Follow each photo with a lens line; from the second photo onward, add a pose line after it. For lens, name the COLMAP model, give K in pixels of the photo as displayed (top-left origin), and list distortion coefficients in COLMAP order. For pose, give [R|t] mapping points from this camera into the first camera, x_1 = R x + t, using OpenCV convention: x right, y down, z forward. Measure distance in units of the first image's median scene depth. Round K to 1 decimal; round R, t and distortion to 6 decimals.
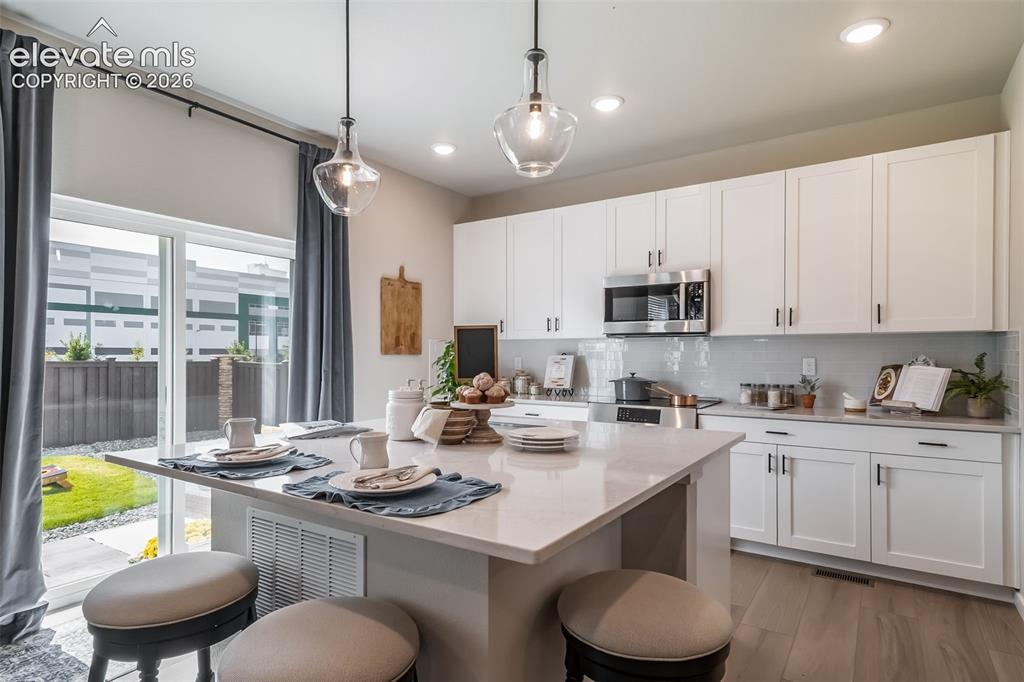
lens RADIAL K [[563.0, 0, 503.5], [0, 563.0, 353.8], [0, 0, 1]] dist [0.013953, 0.000877]
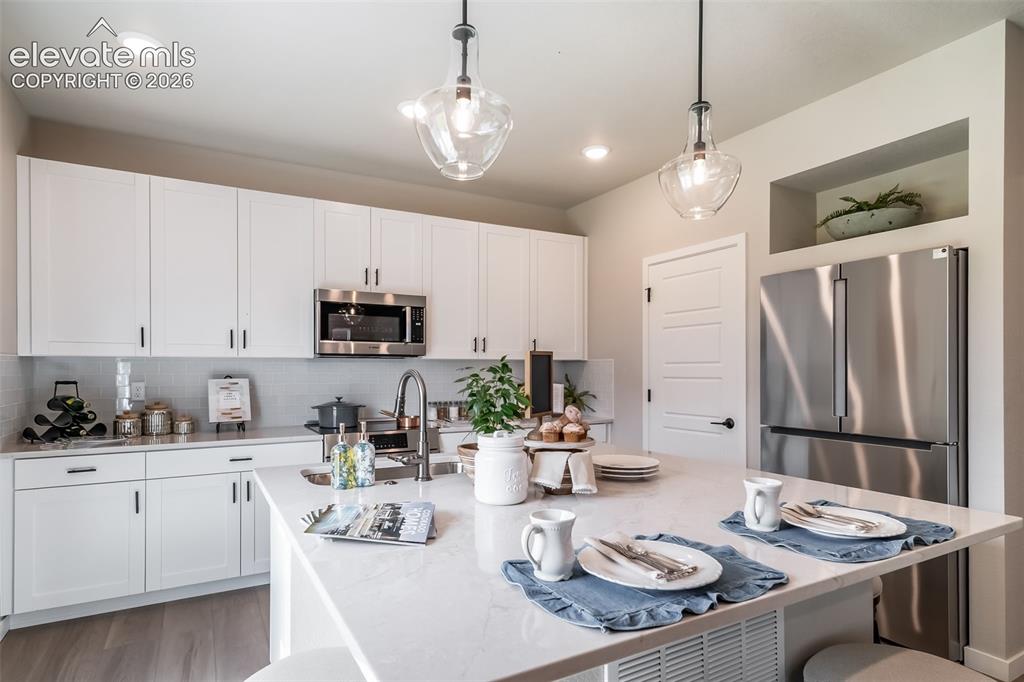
lens RADIAL K [[550.2, 0, 495.9], [0, 550.2, 370.7], [0, 0, 1]] dist [0.015767, 0.000739]
pose [[0.455169, -0.004545, 0.890394, -0.519481], [0.000371, 0.999988, 0.004915, -0.015363], [-0.890405, -0.001906, 0.455165, 0.427183]]
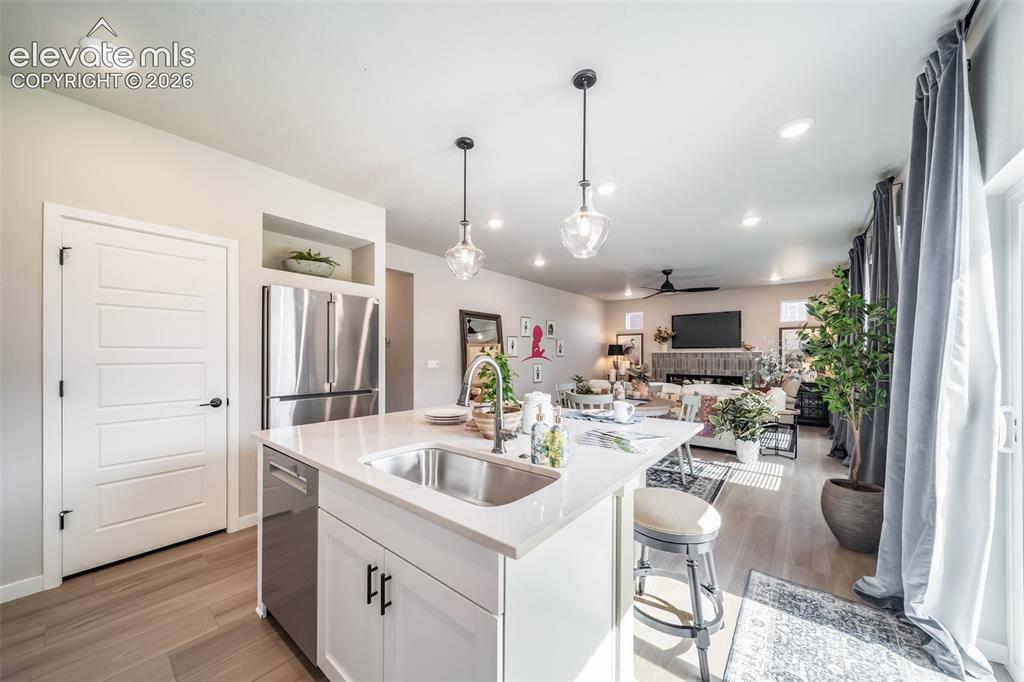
lens RADIAL K [[363.9, 0, 504.7], [0, 363.9, 358.2], [0, 0, 1]] dist [0.001252, 0.000073]
pose [[-0.996279, -0.006599, 0.085938, -0.104967], [-0.006024, 0.999958, 0.006951, -0.014059], [-0.085980, 0.006408, -0.996276, 1.156092]]
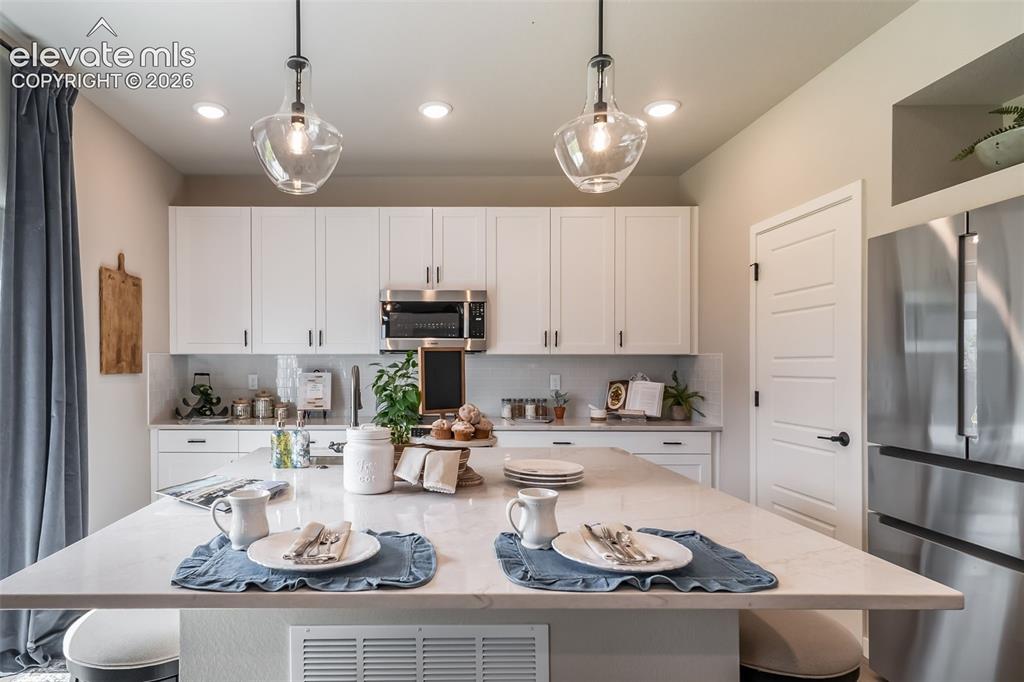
lens RADIAL K [[585.3, 0, 423.2], [0, 585.3, 369.0], [0, 0, 1]] dist [0.005588, 0.002506]
pose [[0.827793, -0.004765, 0.561014, -0.354971], [-0.001340, 0.999944, 0.010470, -0.016611], [-0.561033, -0.009419, 0.827740, 0.179377]]
